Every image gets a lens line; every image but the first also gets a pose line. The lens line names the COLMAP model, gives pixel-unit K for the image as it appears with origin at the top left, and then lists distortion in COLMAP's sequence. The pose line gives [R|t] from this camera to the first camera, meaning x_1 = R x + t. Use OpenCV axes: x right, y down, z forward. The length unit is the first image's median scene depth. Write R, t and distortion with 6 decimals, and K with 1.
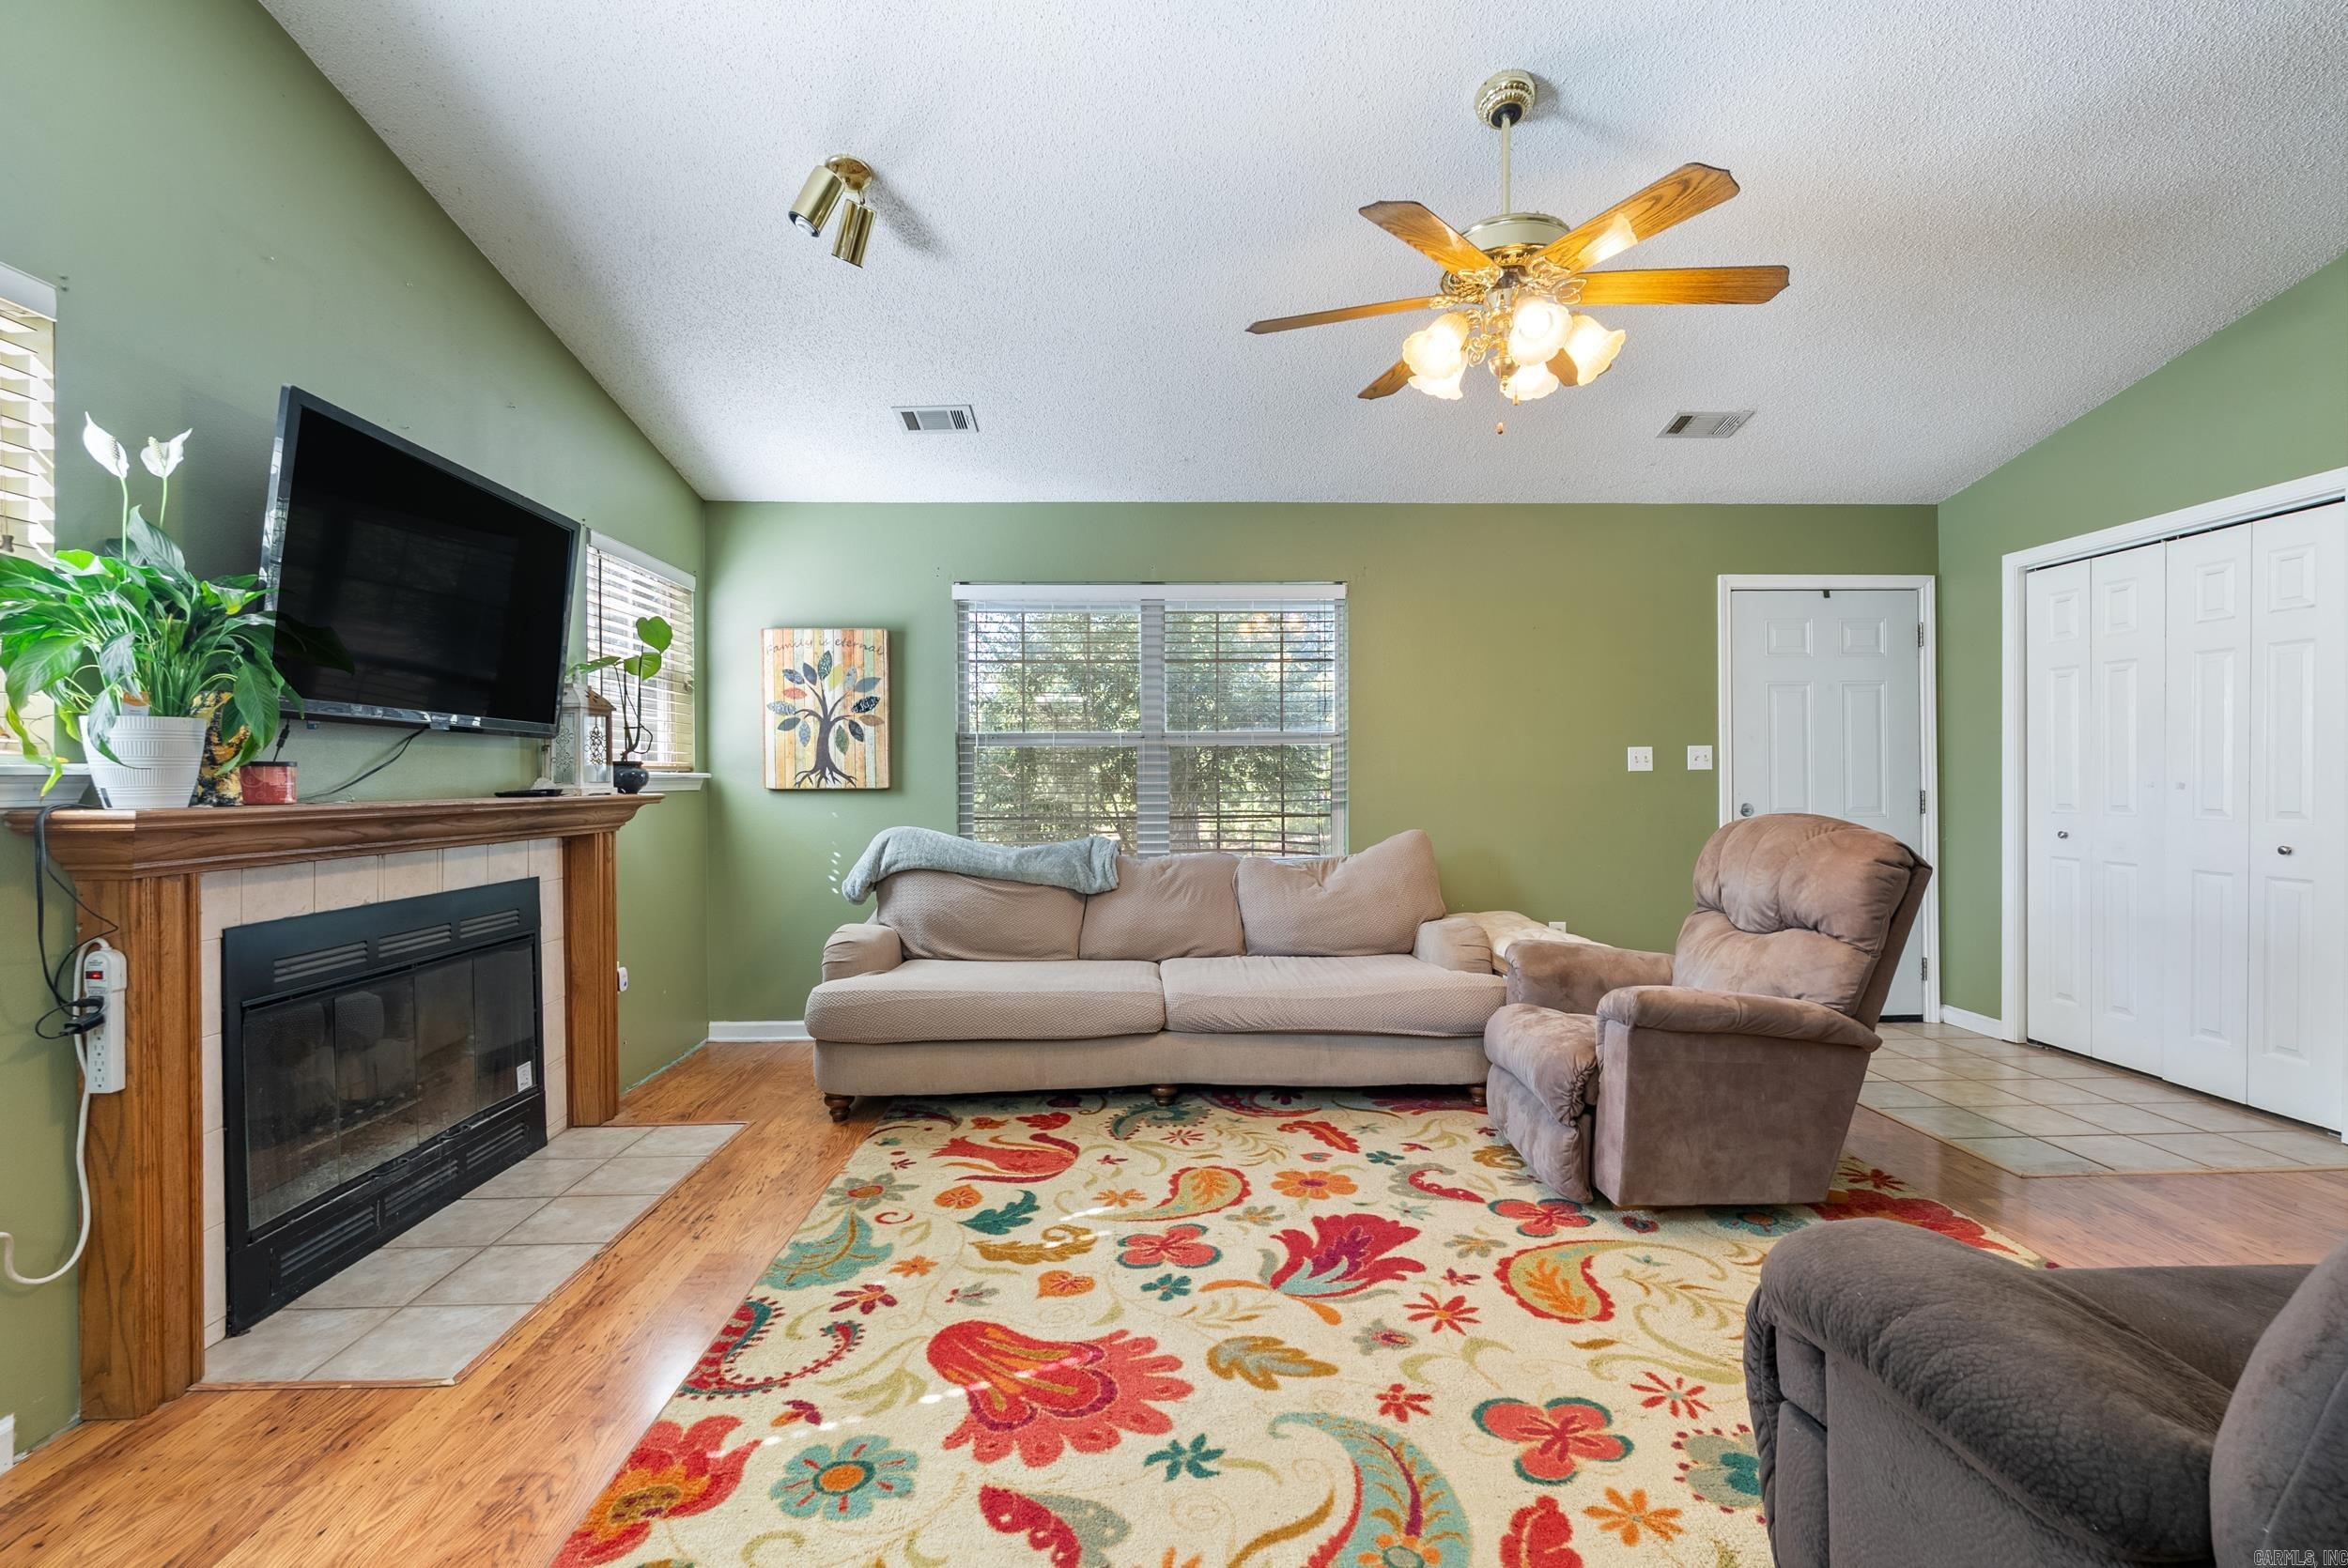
lens RADIAL K [[1030.3, 0, 1181.4], [0, 1030.3, 782.8], [0, 0, 1]] dist [-0.005172, 0.000732]
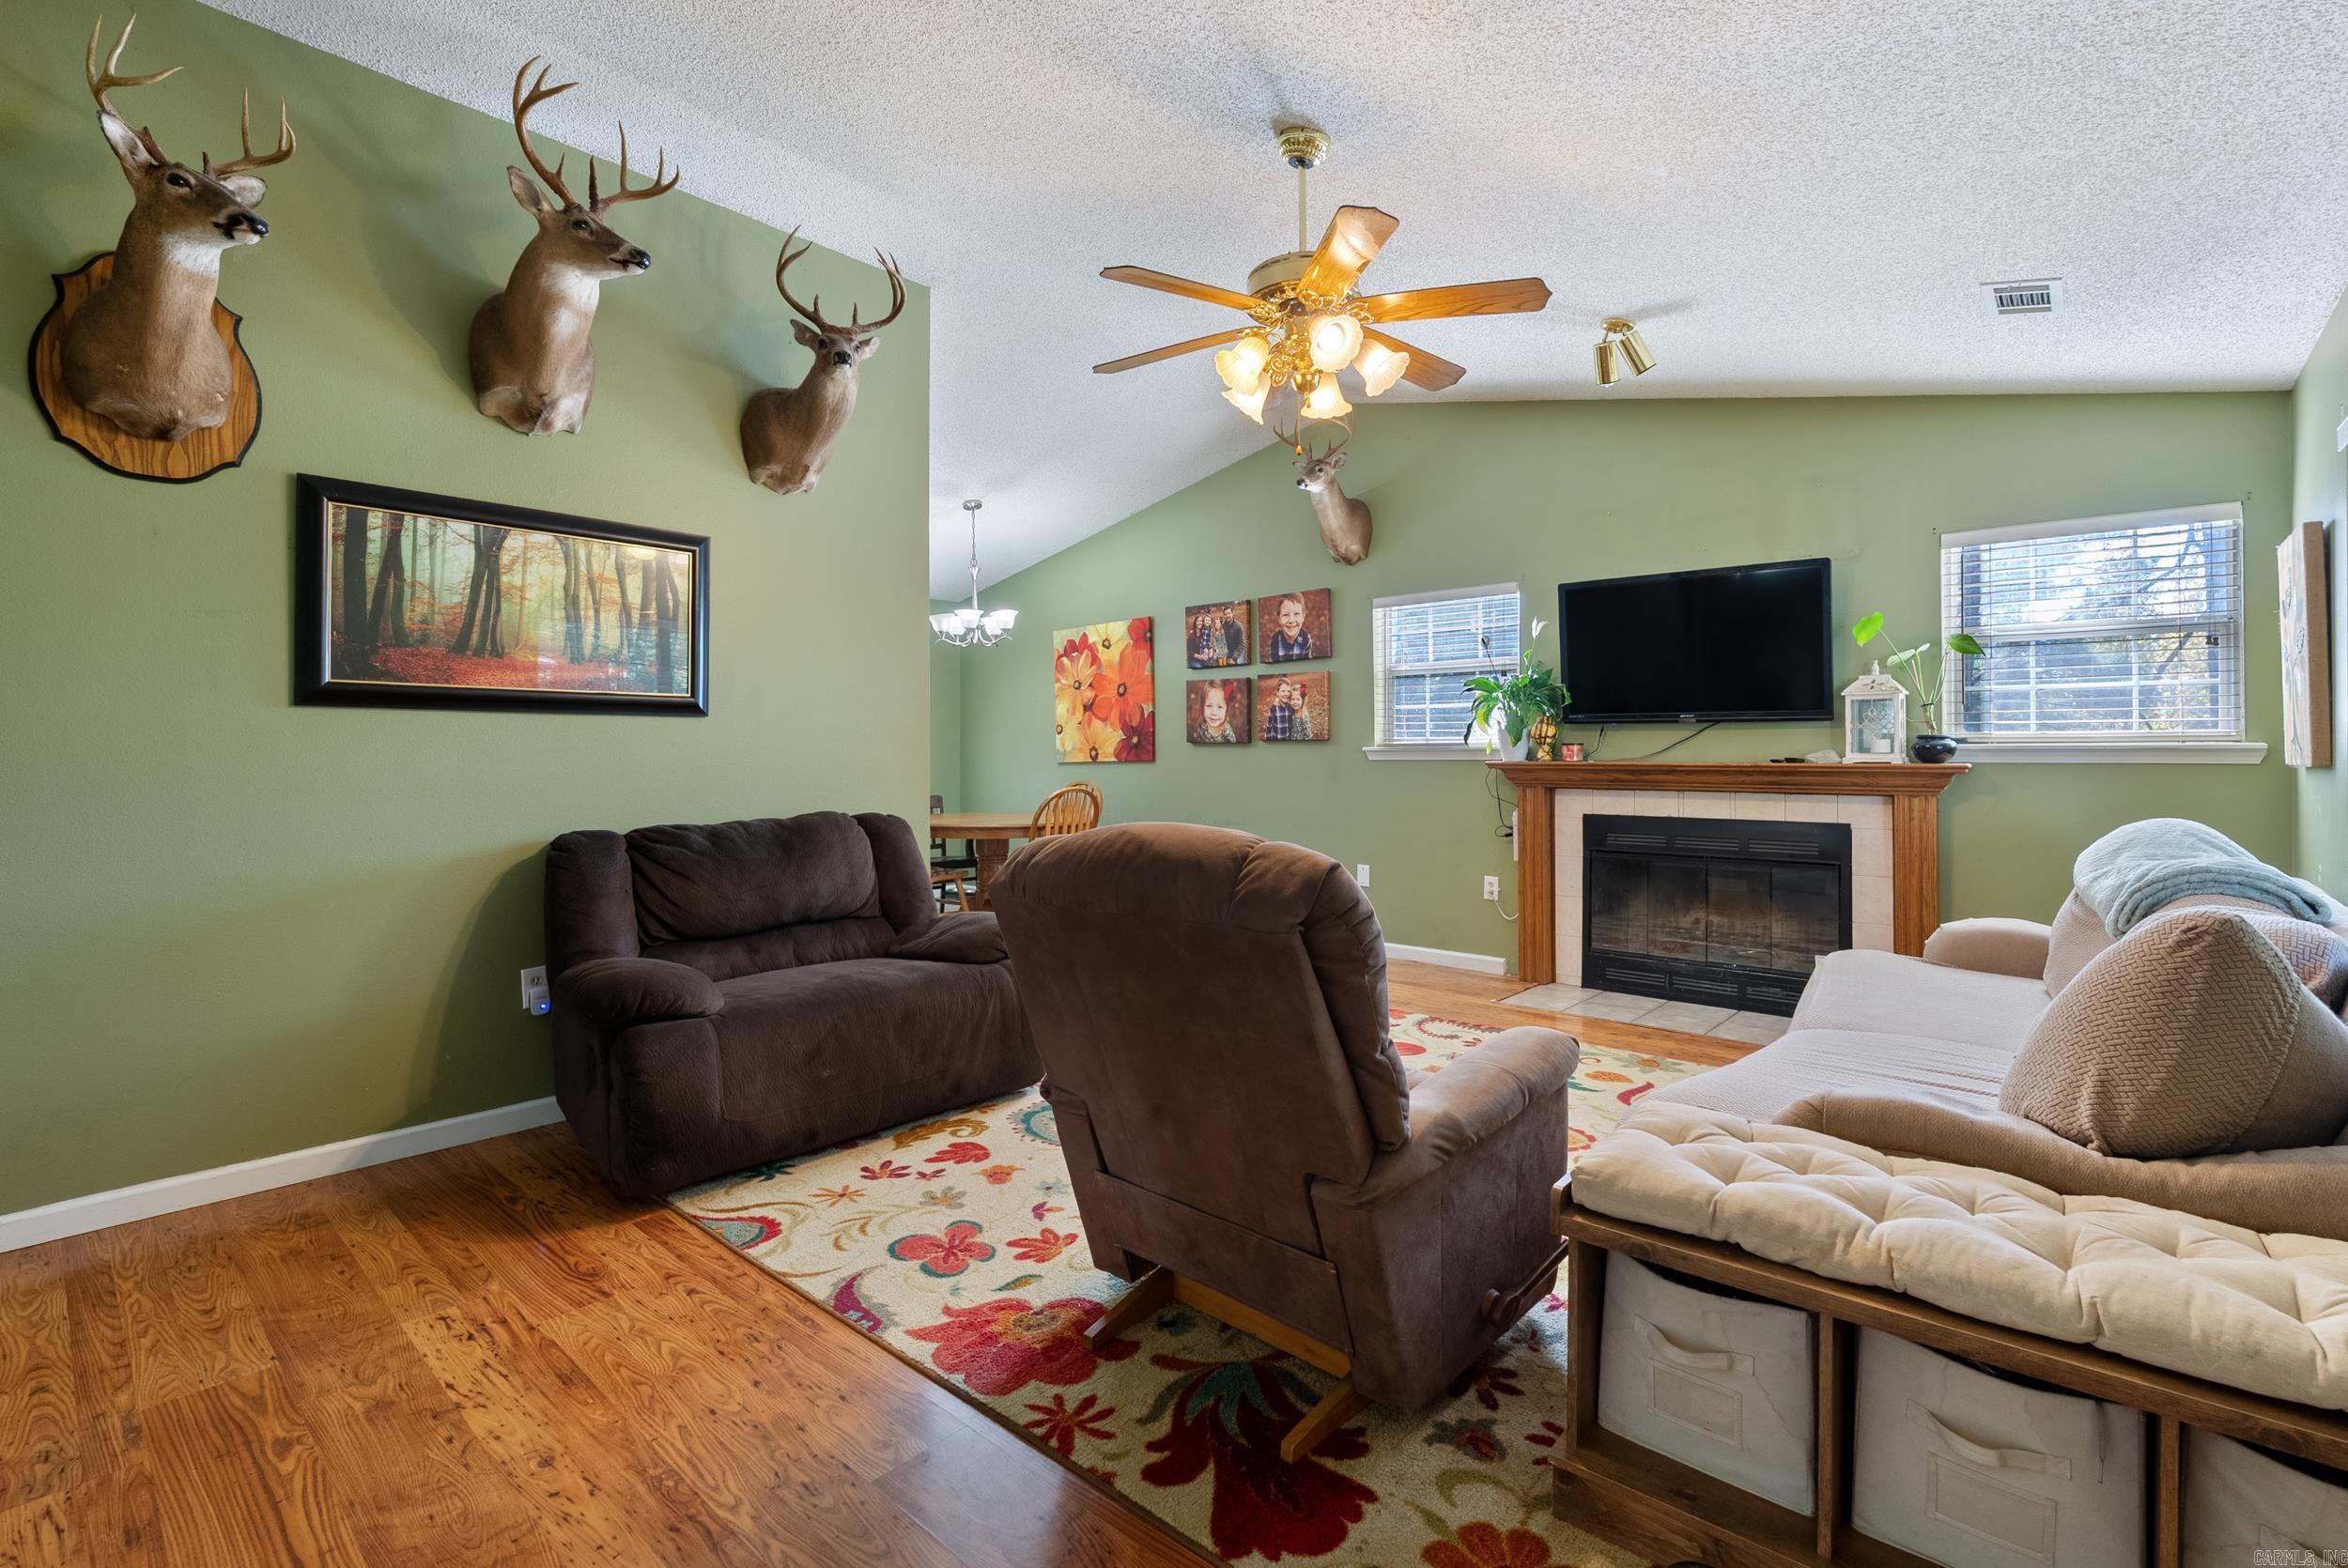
lens RADIAL K [[1046.2, 0, 1178.2], [0, 1046.2, 754.9], [0, 0, 1]] dist [-0.004633, -0.000234]
pose [[-0.692221, 0.010285, -0.721612, 0.981474], [0.002697, 0.999928, 0.011664, -0.016277], [0.721680, 0.006128, -0.692200, 1.351805]]
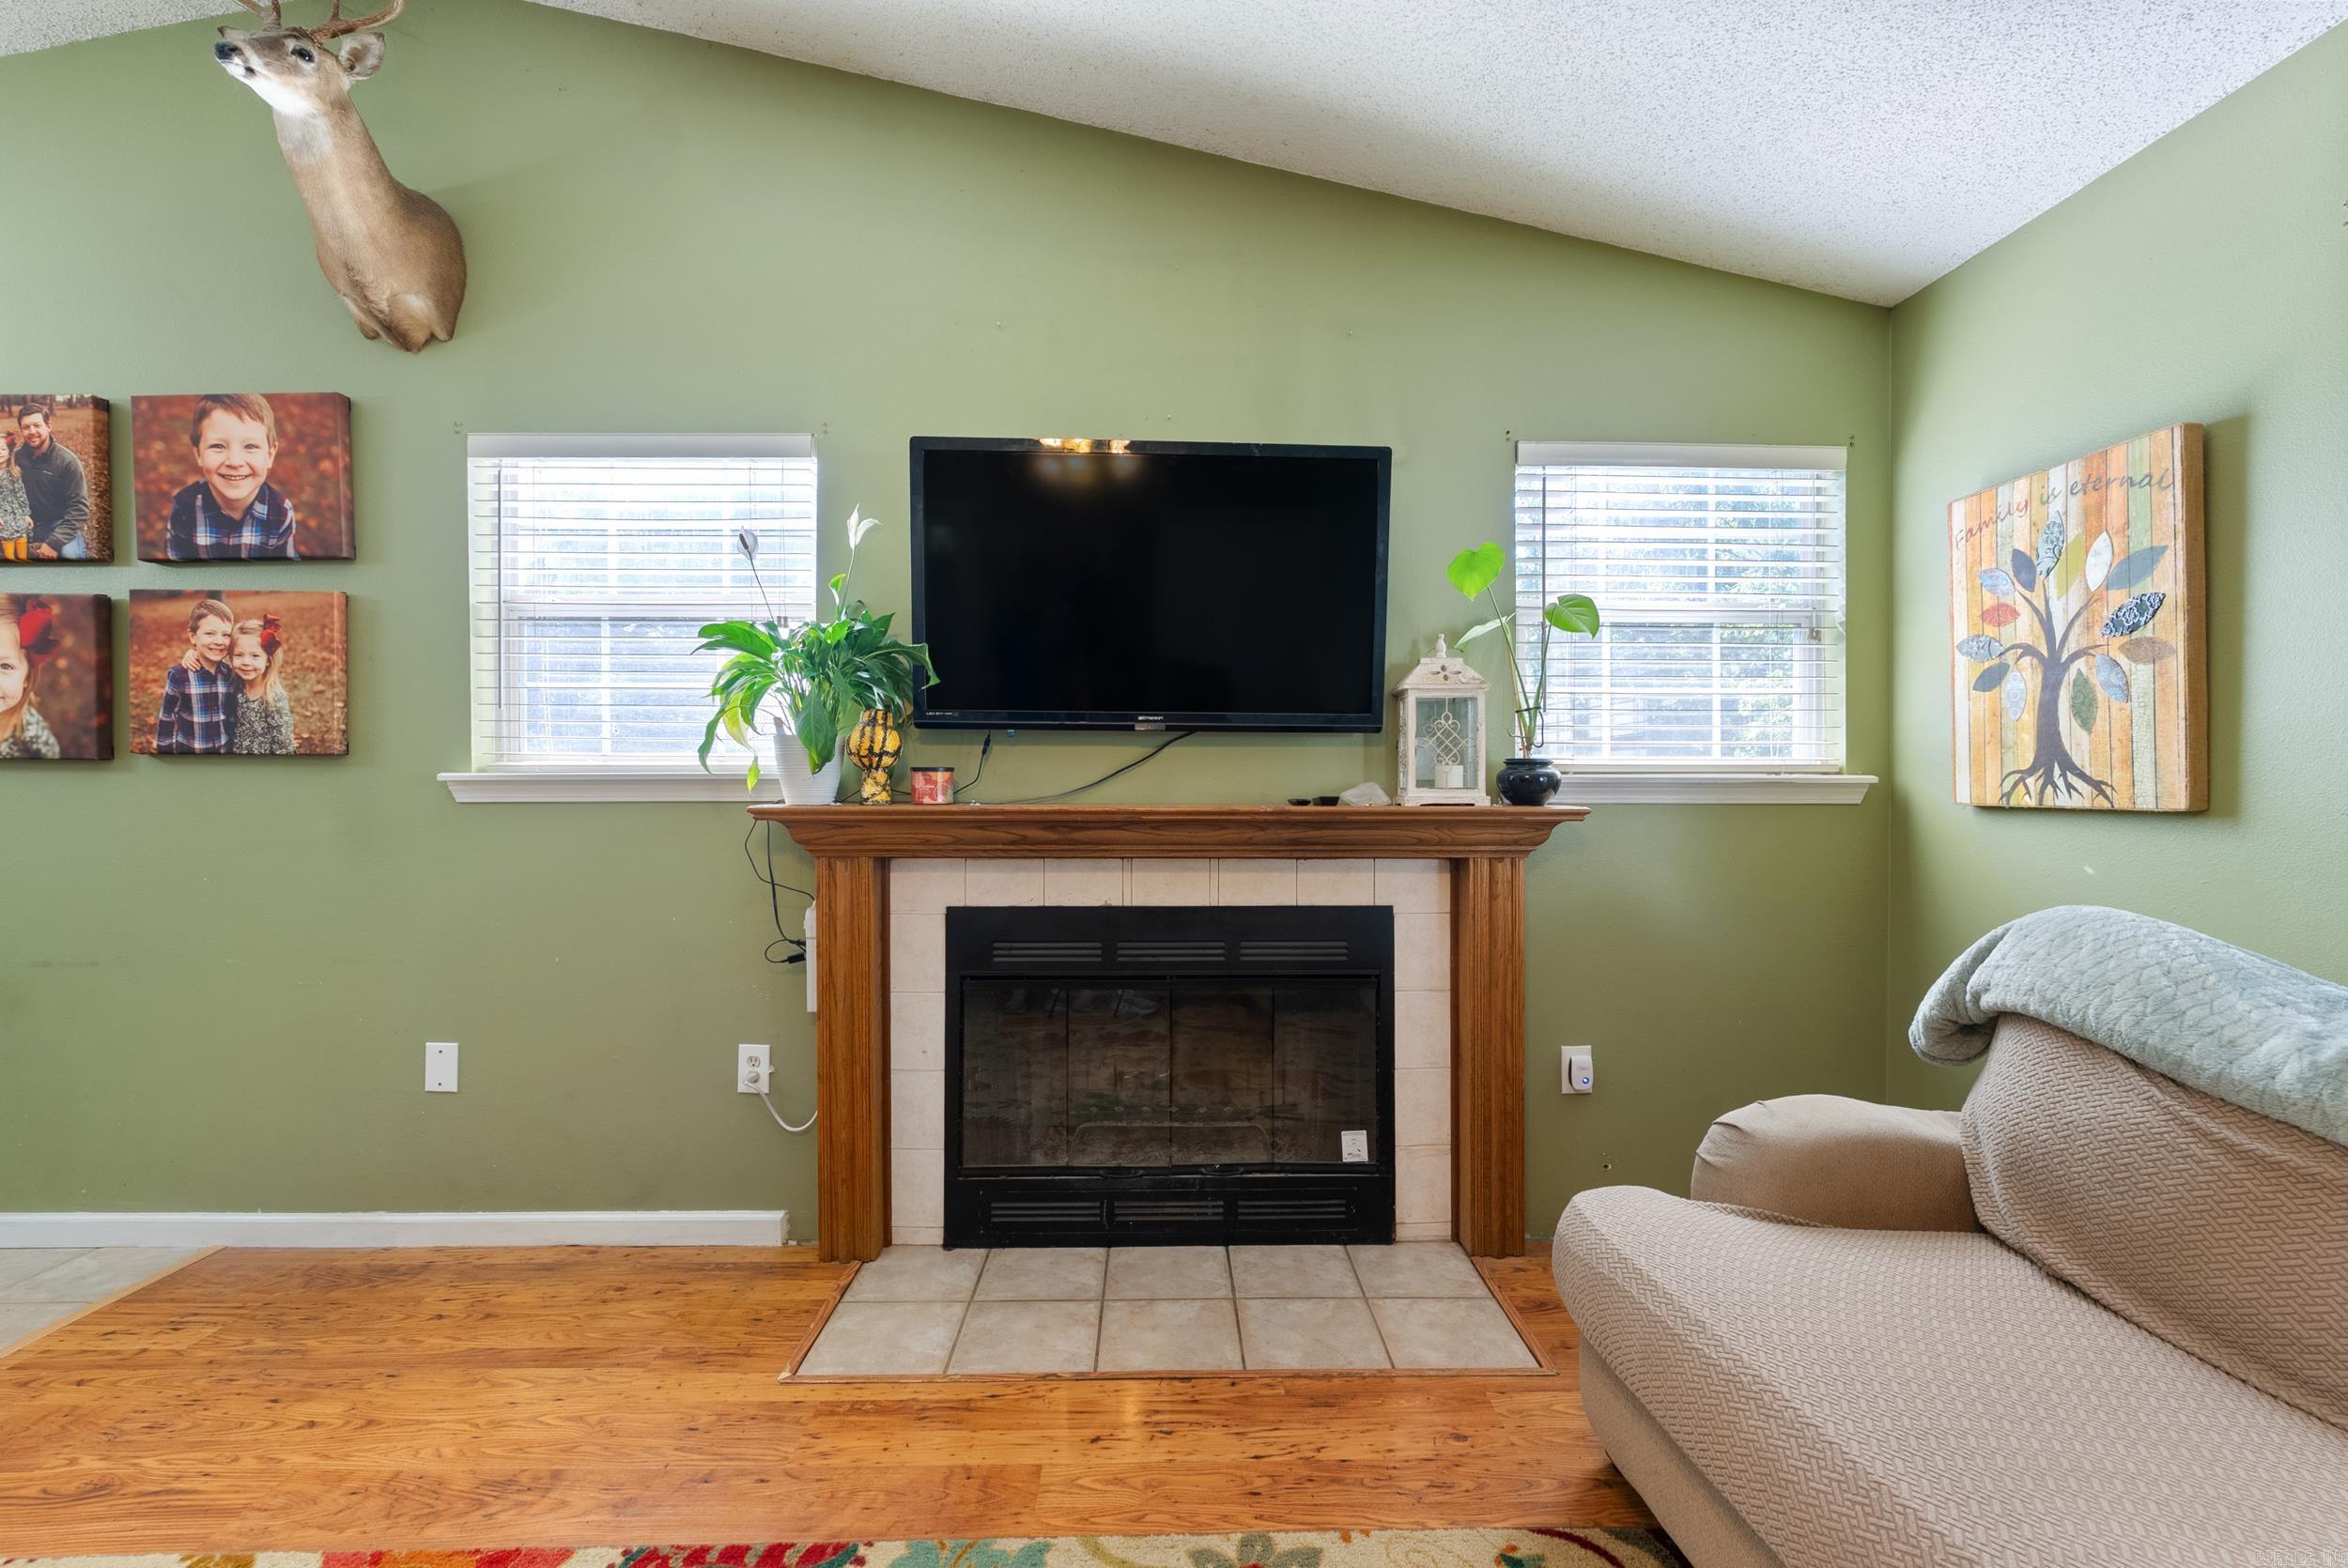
lens RADIAL K [[1032.9, 0, 1179.0], [0, 1032.9, 788.6], [0, 0, 1]] dist [-0.006516, -0.000026]
pose [[-0.012809, 0.011877, -0.999847, 0.184501], [-0.006764, 0.999906, 0.011965, -0.008571], [0.999895, 0.006916, -0.012728, 0.873279]]
